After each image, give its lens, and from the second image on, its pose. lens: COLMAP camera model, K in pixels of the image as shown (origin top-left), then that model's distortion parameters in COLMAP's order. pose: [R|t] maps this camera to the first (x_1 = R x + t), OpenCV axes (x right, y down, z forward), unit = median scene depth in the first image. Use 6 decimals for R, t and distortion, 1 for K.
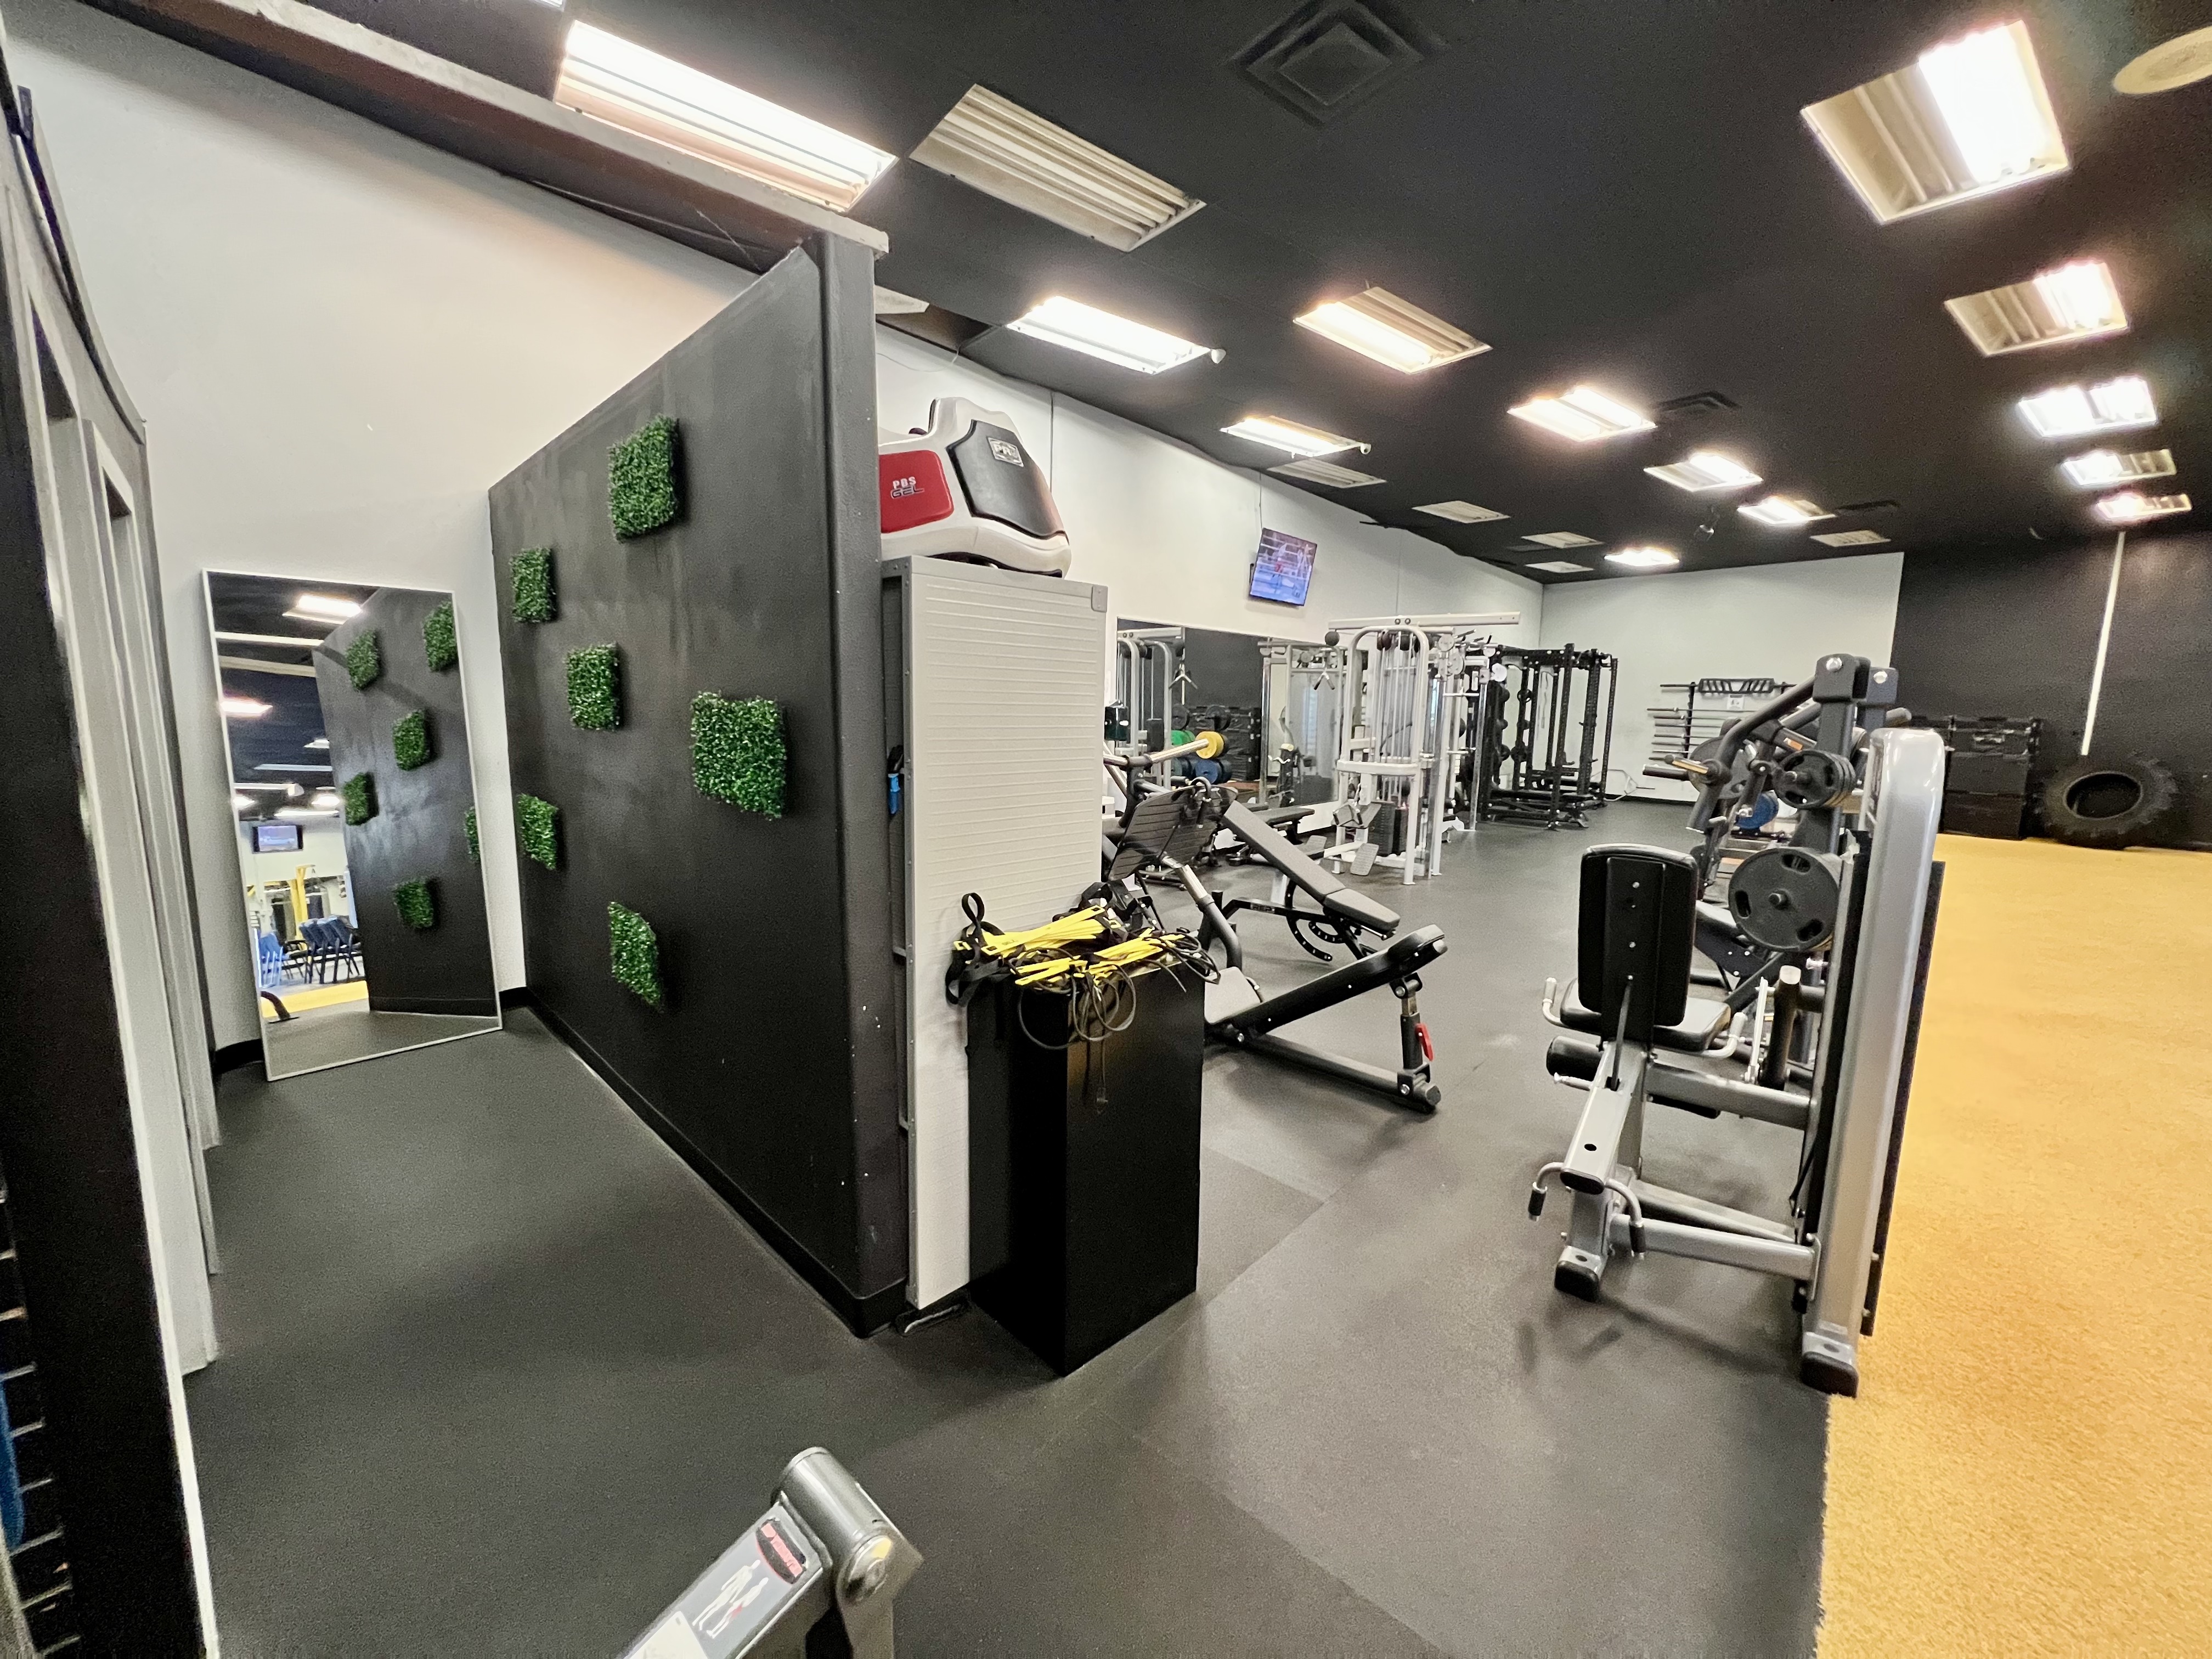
lens RADIAL K [[885.8, 0, 1104.5], [0, 885.8, 824.8], [0, 0, 1]] dist [-0.001168, -0.000388]
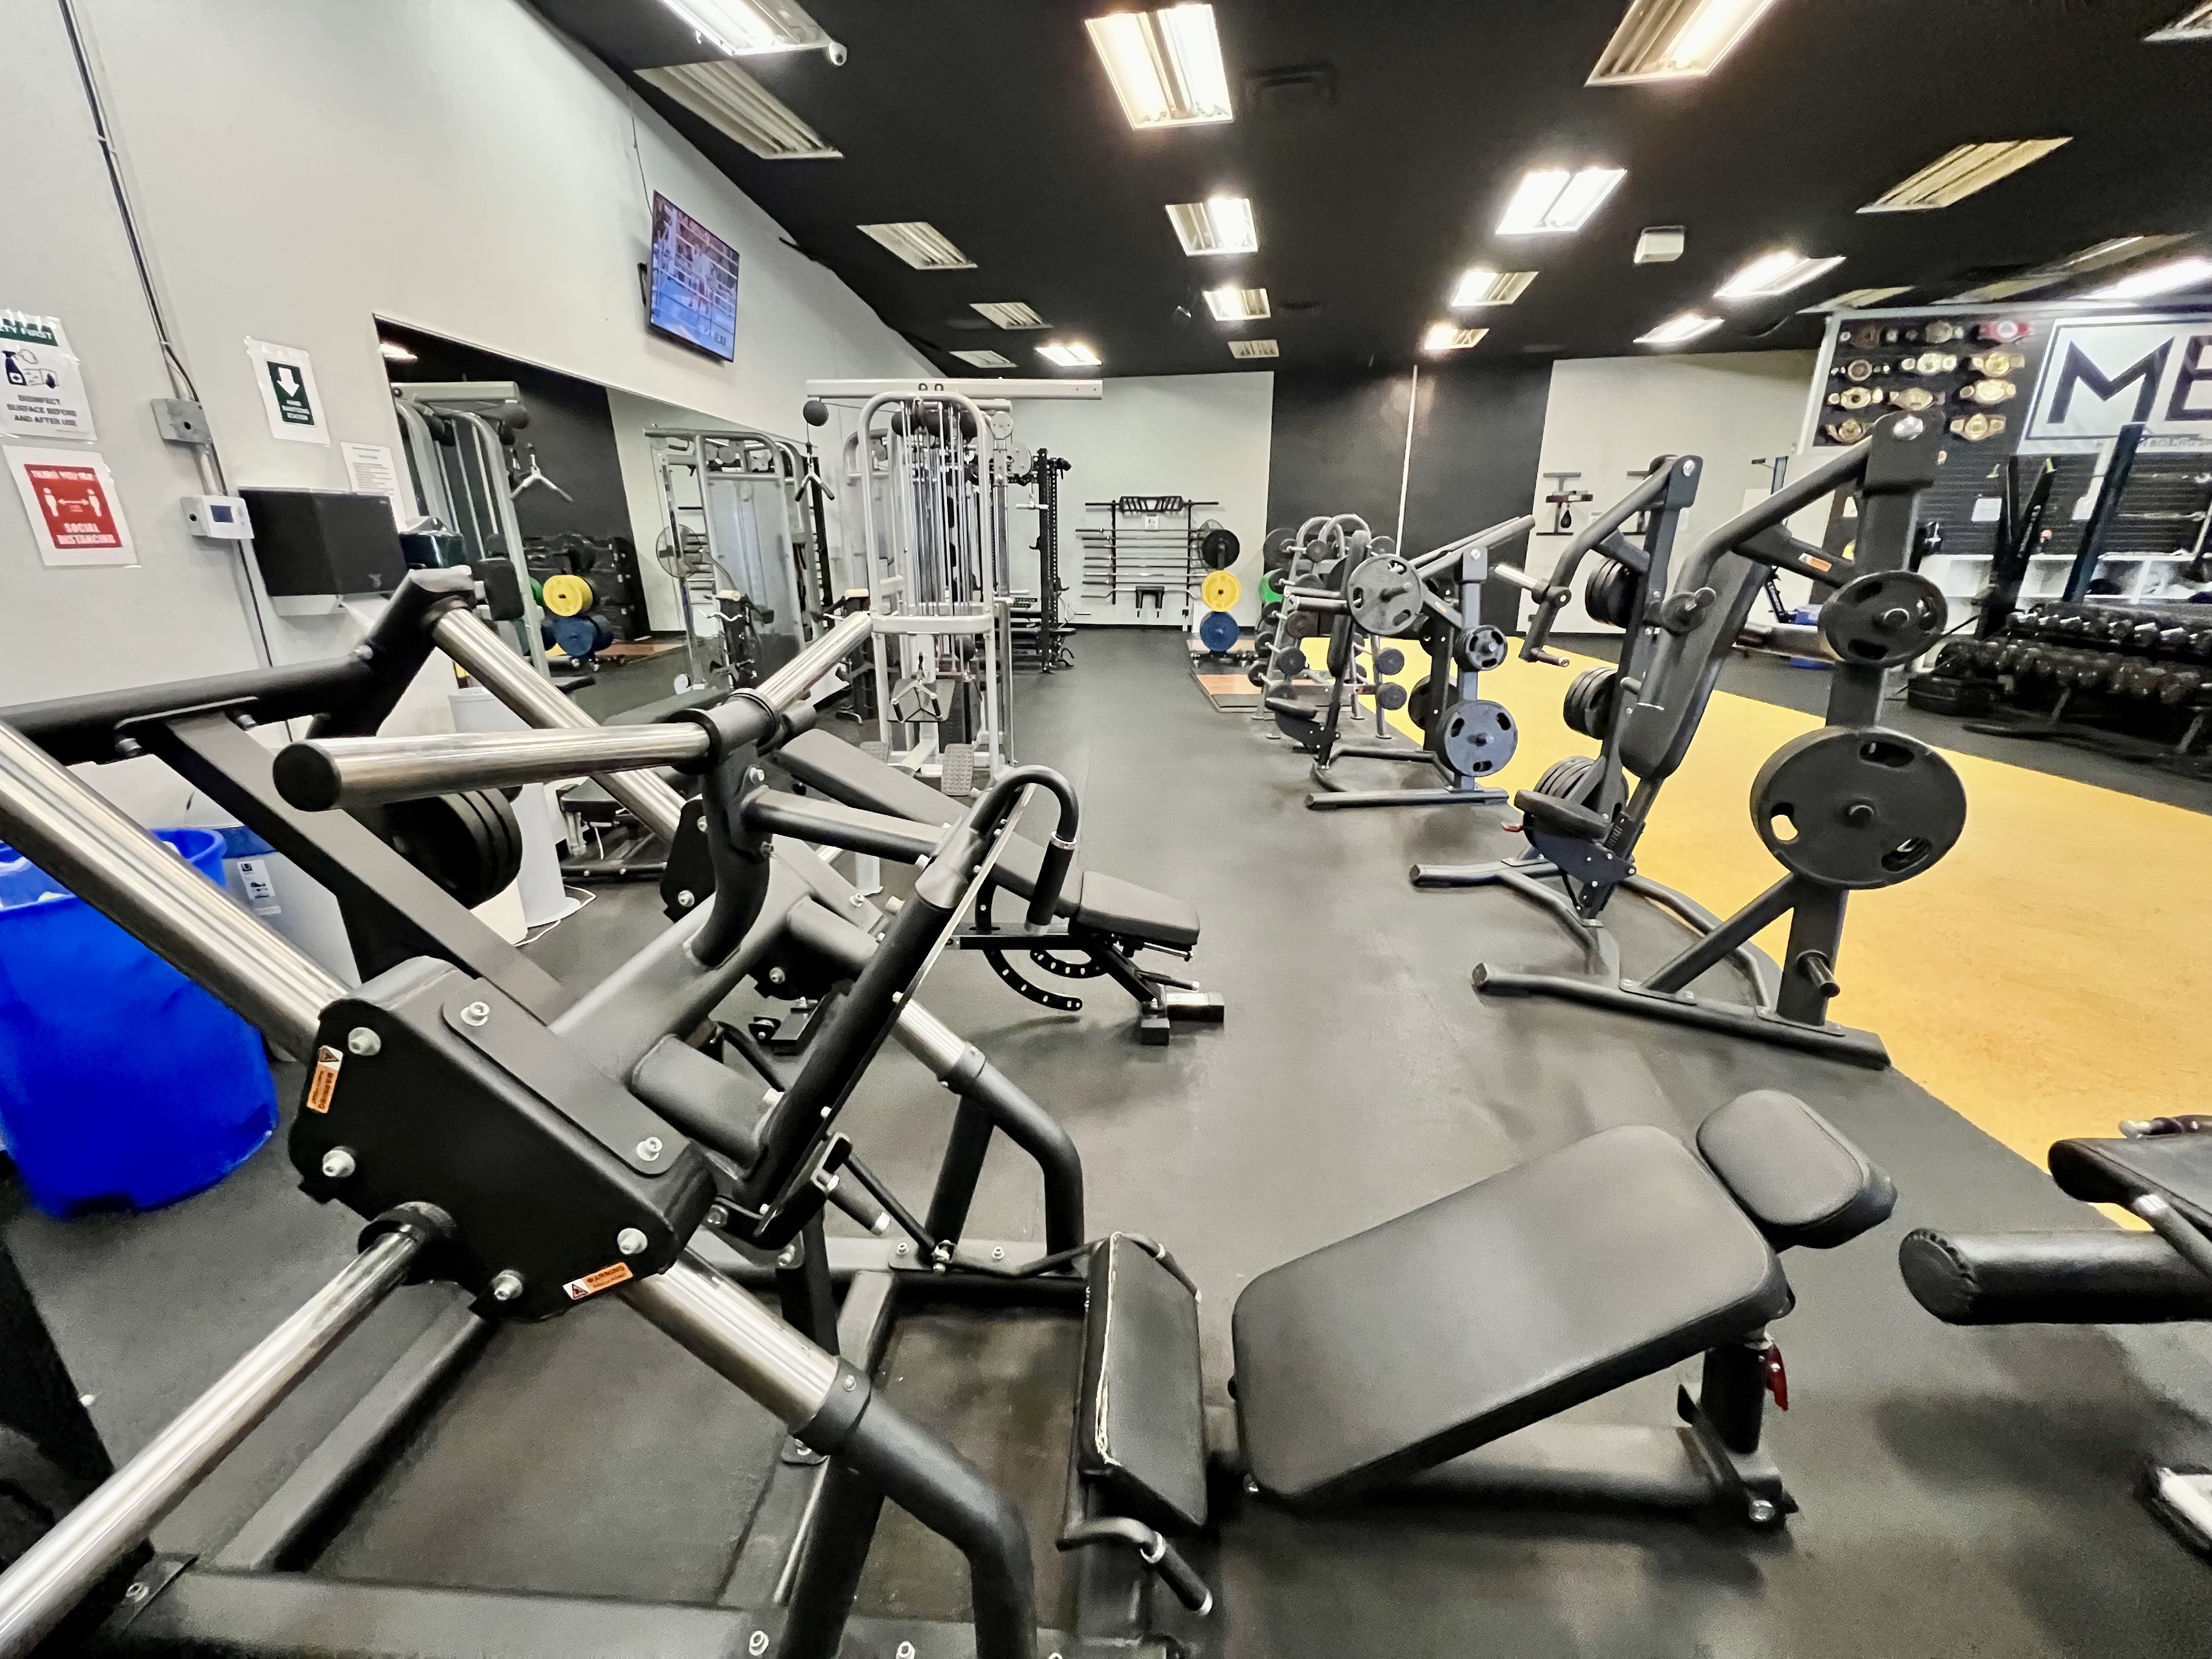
lens RADIAL K [[884.1, 0, 1102.4], [0, 884.1, 824.5], [0, 0, 1]] dist [-0.002272, 0.000143]
pose [[0.767474, -0.216344, 0.603473, -0.021332], [0.102255, 0.970597, 0.217913, -0.042849], [-0.632873, -0.105535, 0.767030, 0.348368]]
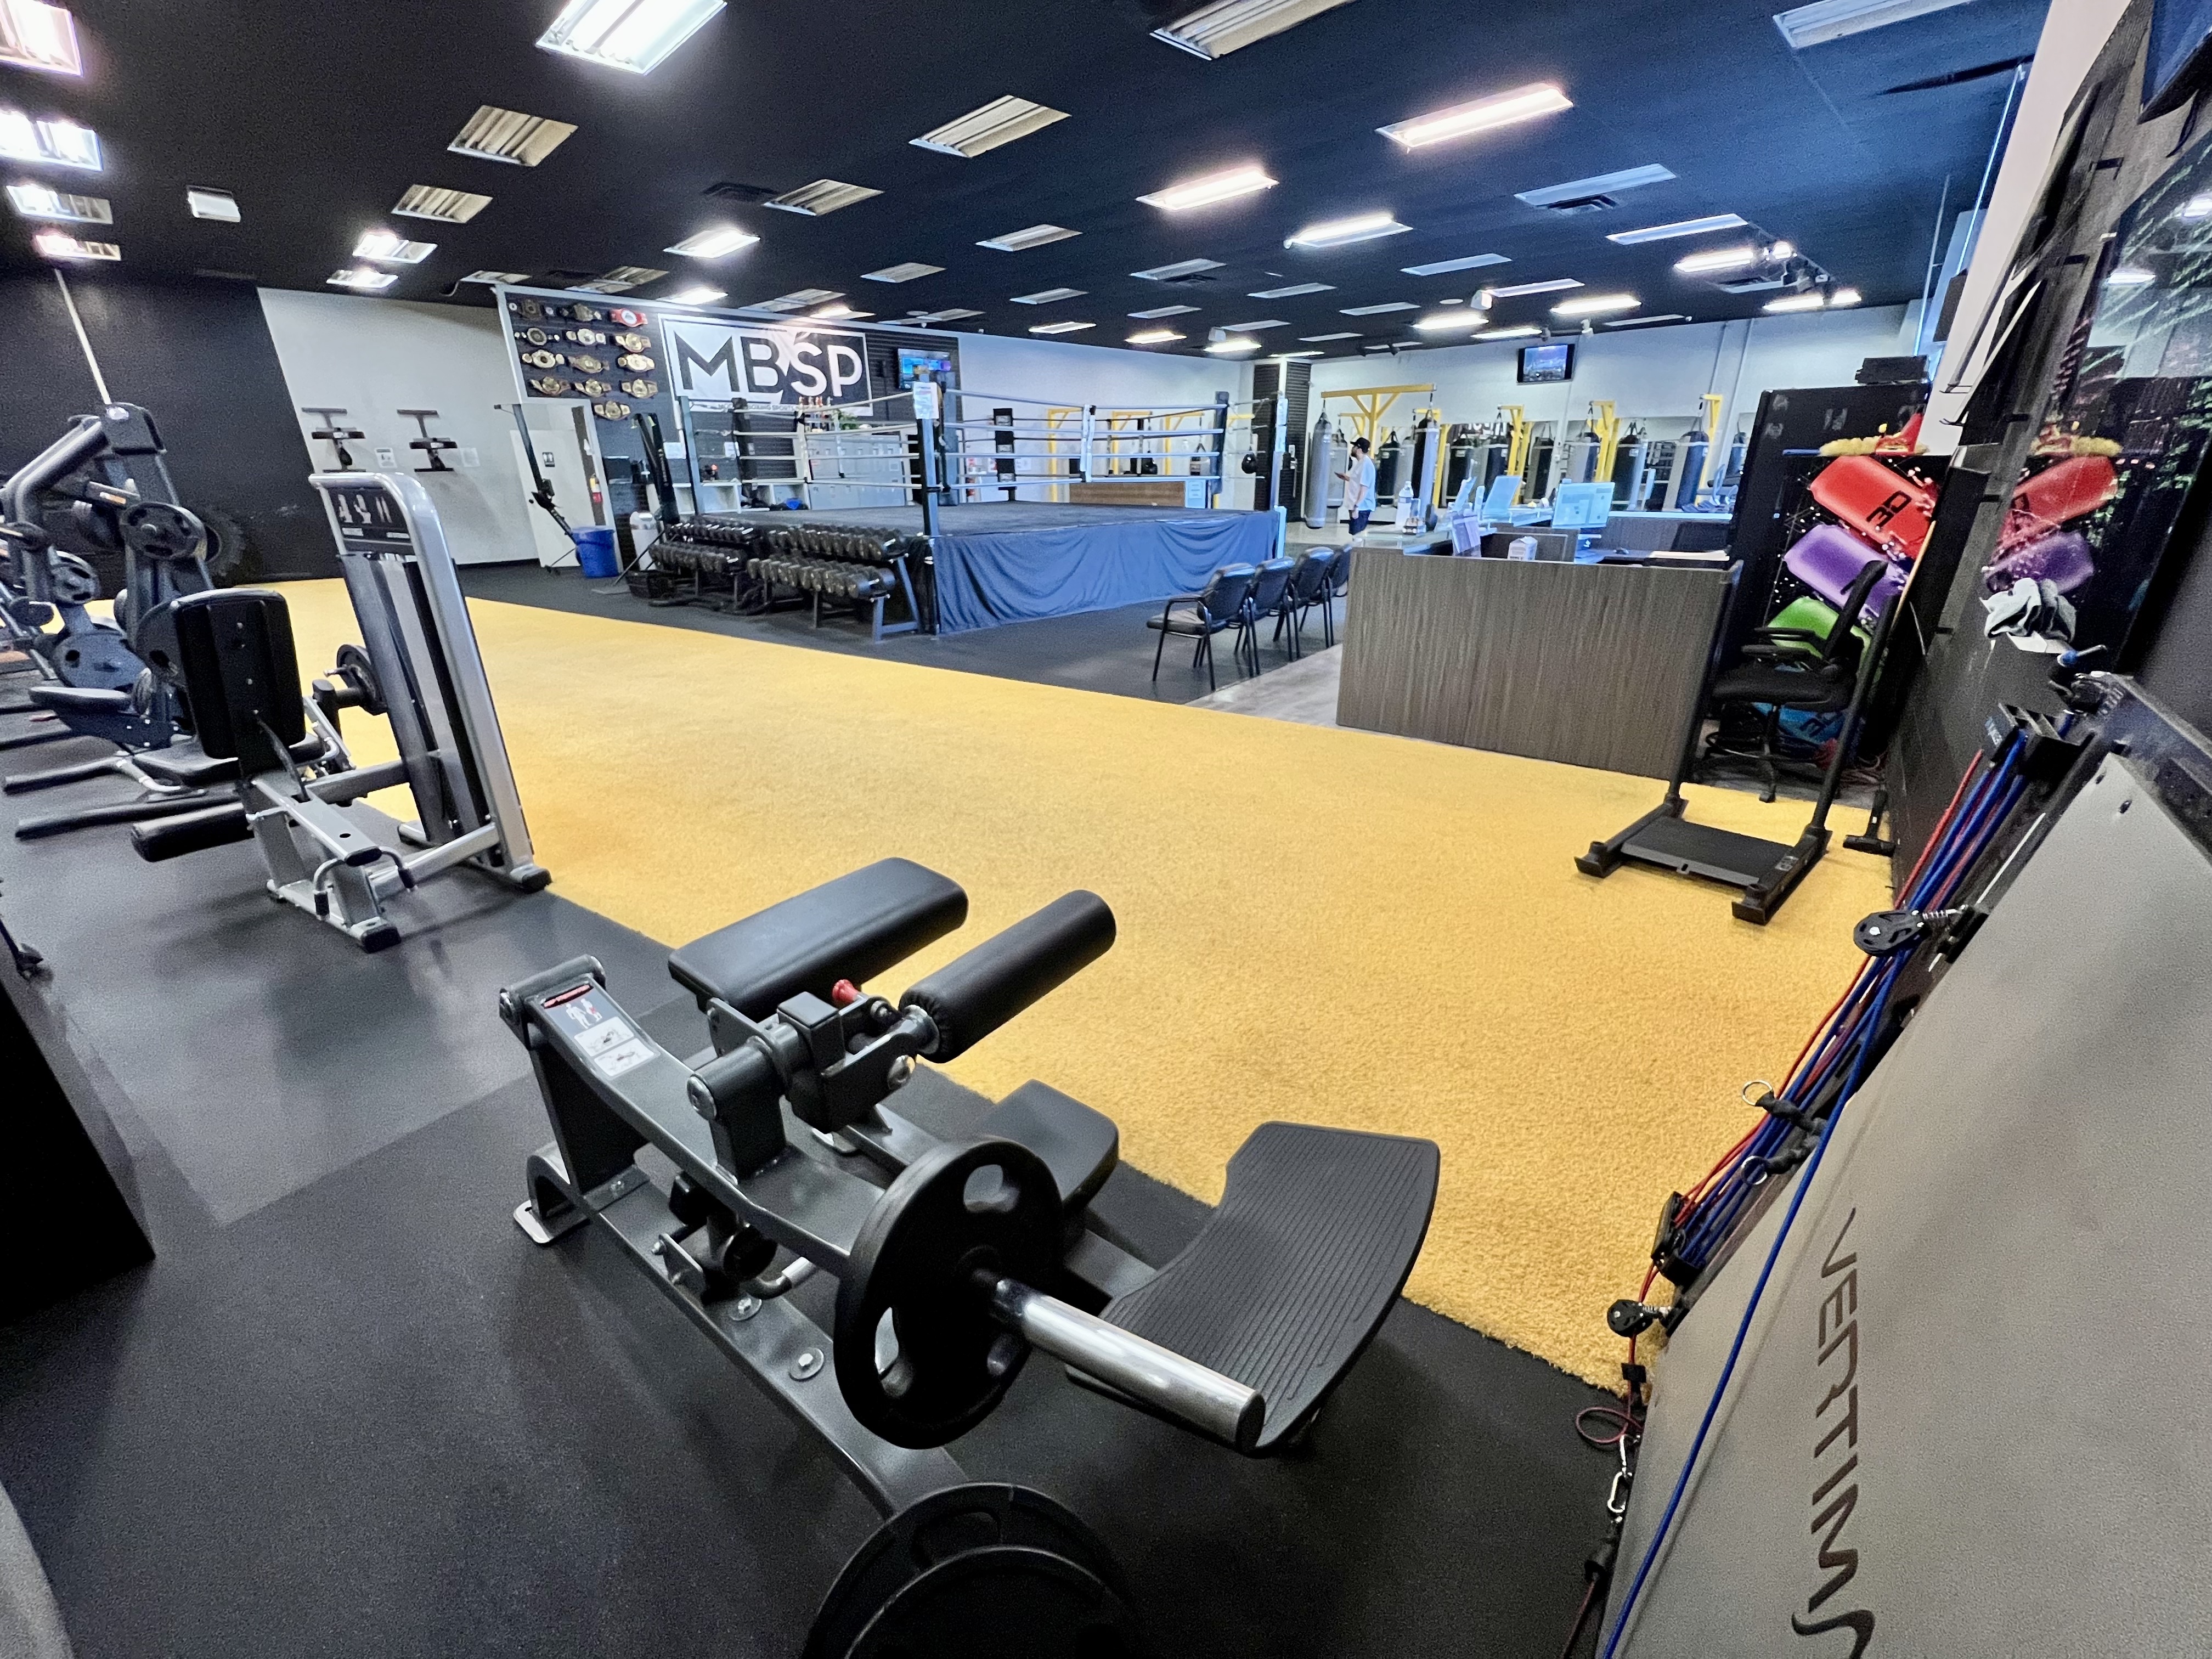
lens RADIAL K [[884.1, 0, 1102.4], [0, 884.1, 824.5], [0, 0, 1]] dist [-0.002272, 0.000143]
pose [[-0.120167, -0.391686, 0.912218, -0.180563], [0.141623, 0.902715, 0.406262, -0.002292], [-0.982600, 0.178011, -0.053005, 0.000649]]
